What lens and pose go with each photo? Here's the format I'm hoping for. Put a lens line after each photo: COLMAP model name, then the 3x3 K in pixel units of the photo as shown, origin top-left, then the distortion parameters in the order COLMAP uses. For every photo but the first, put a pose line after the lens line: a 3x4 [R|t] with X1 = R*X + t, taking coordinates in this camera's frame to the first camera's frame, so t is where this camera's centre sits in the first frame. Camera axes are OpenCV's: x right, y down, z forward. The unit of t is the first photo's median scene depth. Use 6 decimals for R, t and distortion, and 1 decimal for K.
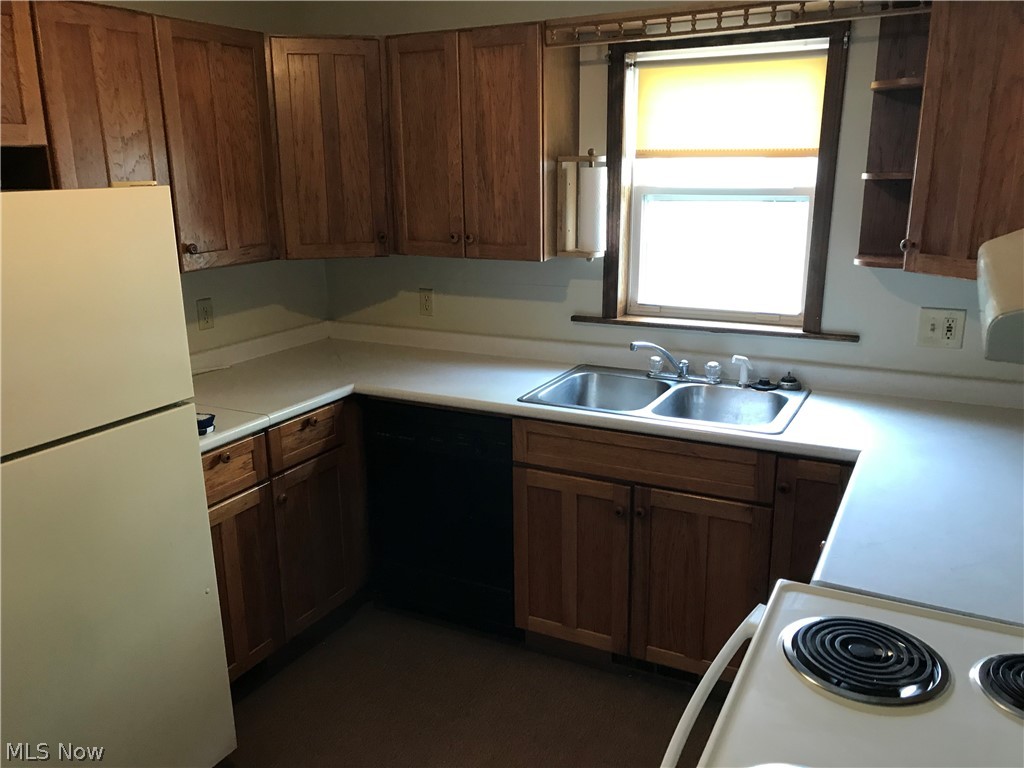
lens RADIAL K [[843.6, 0, 512.0], [0, 843.6, 384.0], [0, 0, 1]] dist [0.083851, -0.131987]
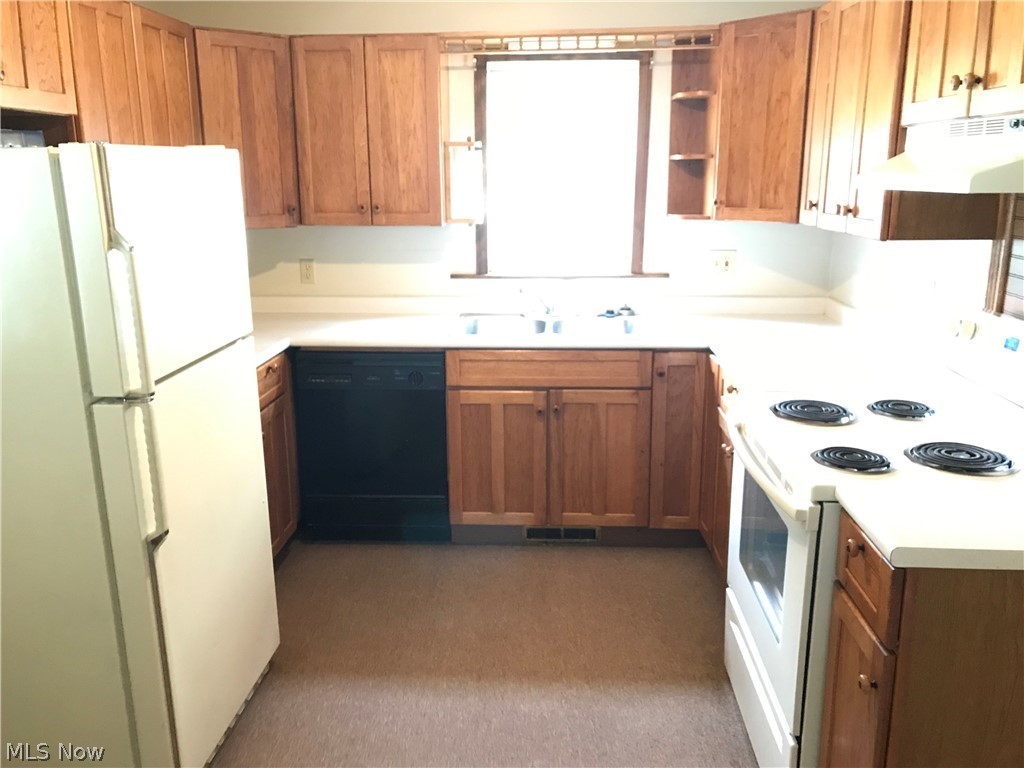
lens RADIAL K [[854.8, 0, 512.0], [0, 854.8, 384.0], [0, 0, 1]] dist [0.012119, 0.001155]
pose [[0.908420, -0.092739, 0.407643, -0.406442], [0.099288, 0.995046, 0.005114, 0.089078], [-0.406098, 0.035829, 0.913127, -0.171626]]
